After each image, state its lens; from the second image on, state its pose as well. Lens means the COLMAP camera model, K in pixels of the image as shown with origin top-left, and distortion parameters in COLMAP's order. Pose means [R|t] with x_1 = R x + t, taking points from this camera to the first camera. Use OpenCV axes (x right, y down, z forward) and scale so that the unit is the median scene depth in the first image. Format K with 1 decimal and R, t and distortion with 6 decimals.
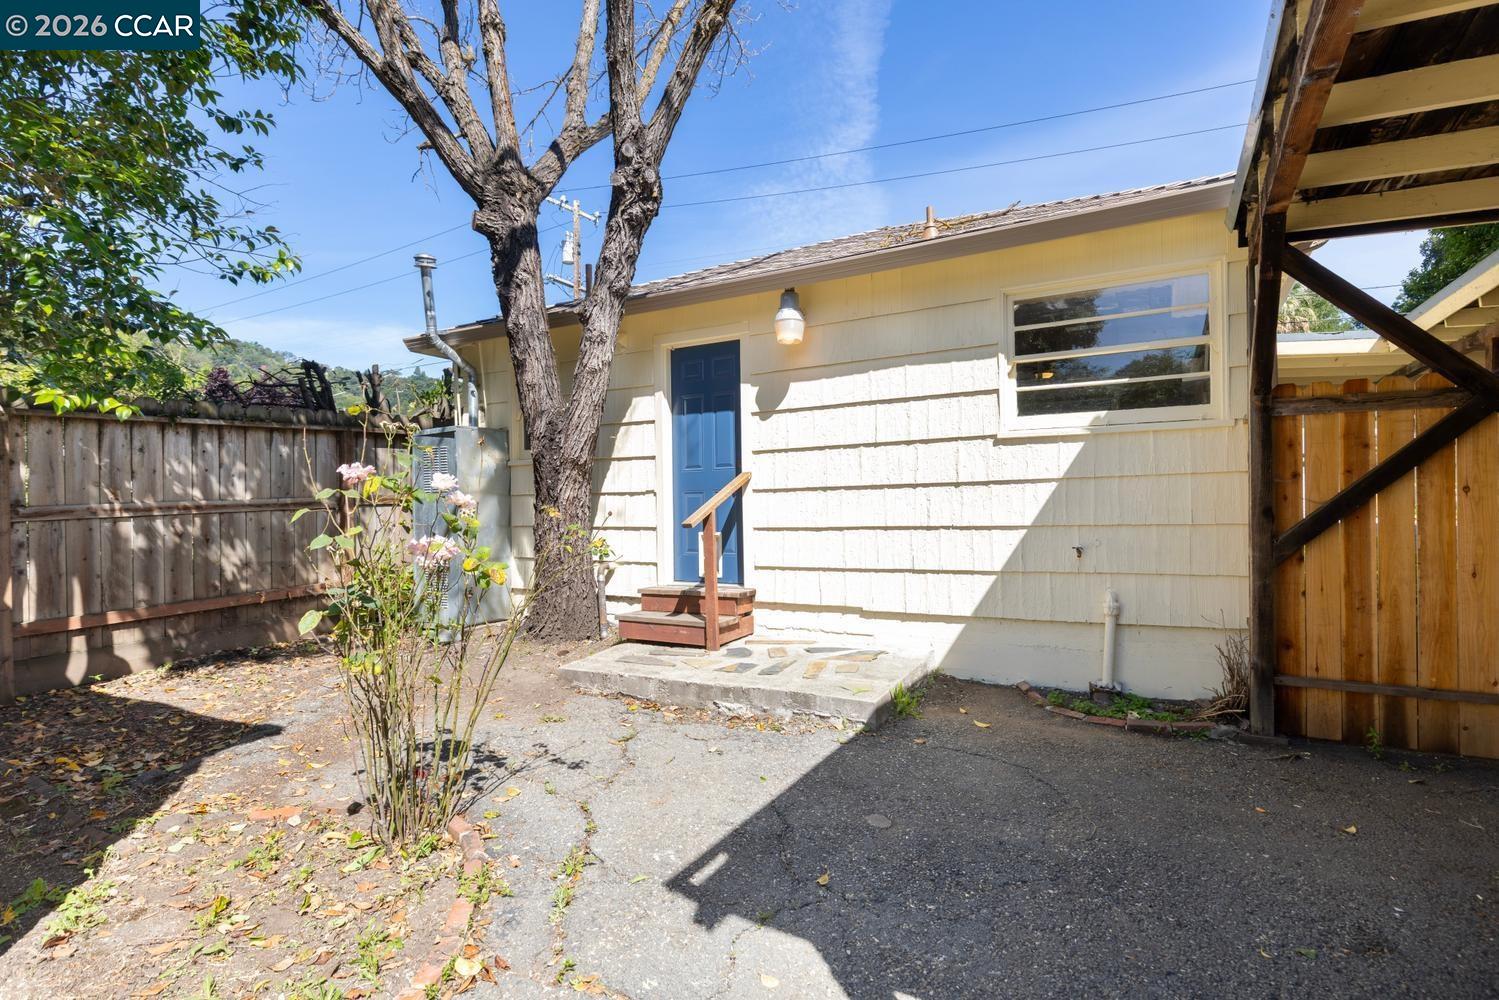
lens RADIAL K [[771.4, 0, 749.4], [0, 771.4, 498.6], [0, 0, 1]] dist [-0.003512, -0.000291]
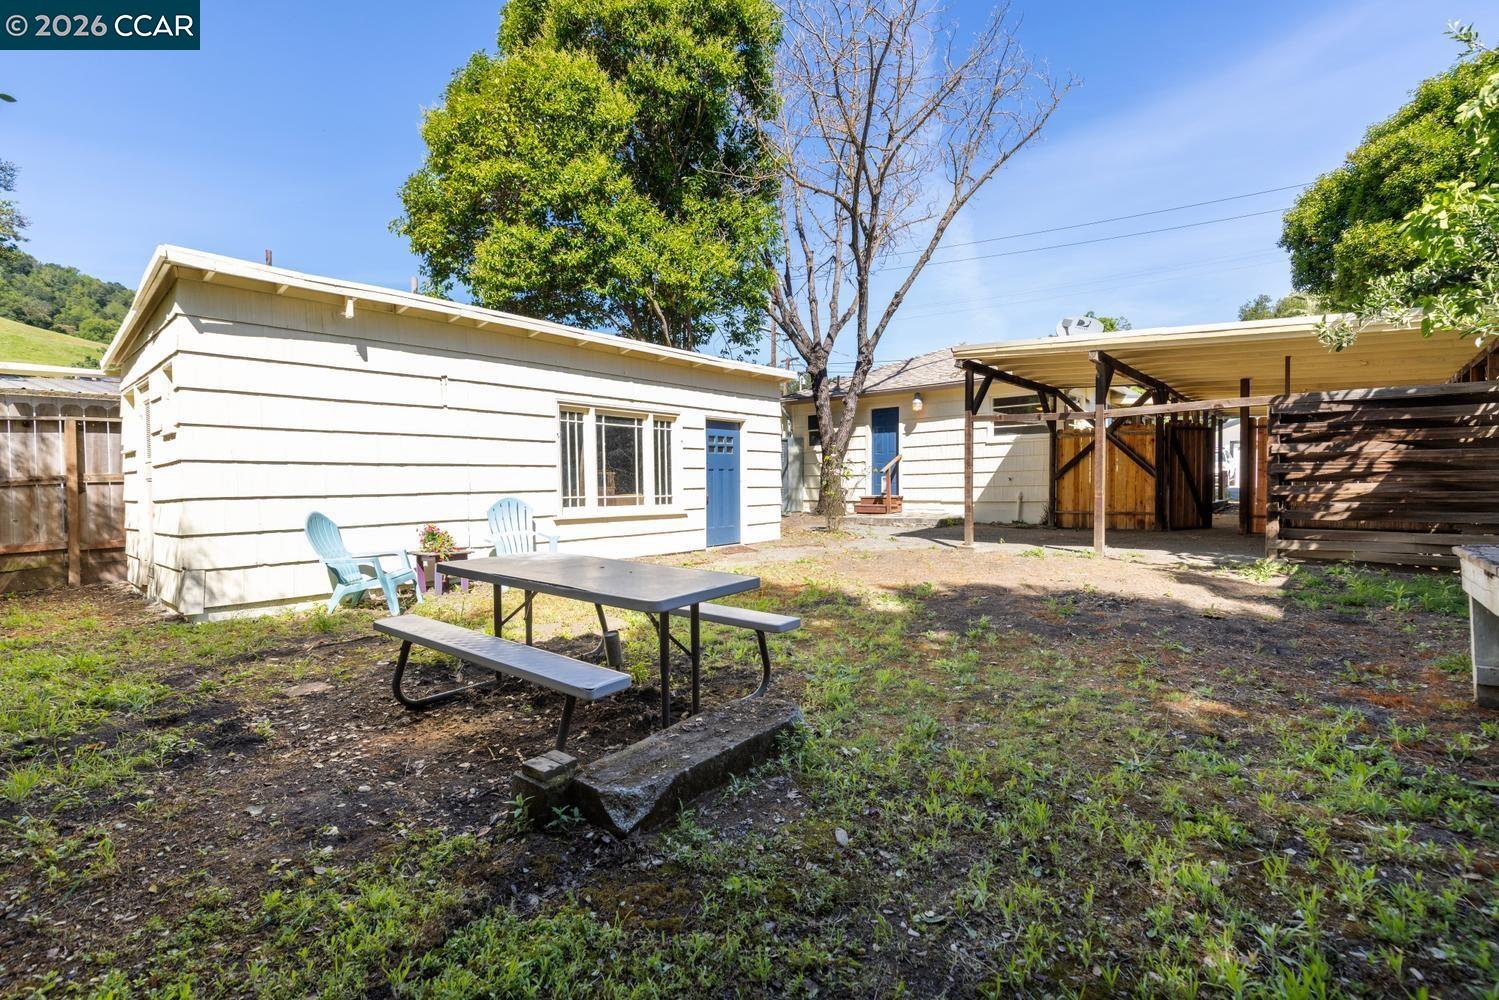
lens RADIAL K [[656.4, 0, 736.3], [0, 656.4, 500.6], [0, 0, 1]] dist [0.002794, 0.000036]
pose [[0.976040, 0.014521, -0.217107, -0.068728], [-0.008044, 0.999497, 0.030688, 0.067828], [0.217443, -0.028206, 0.975665, -1.544552]]
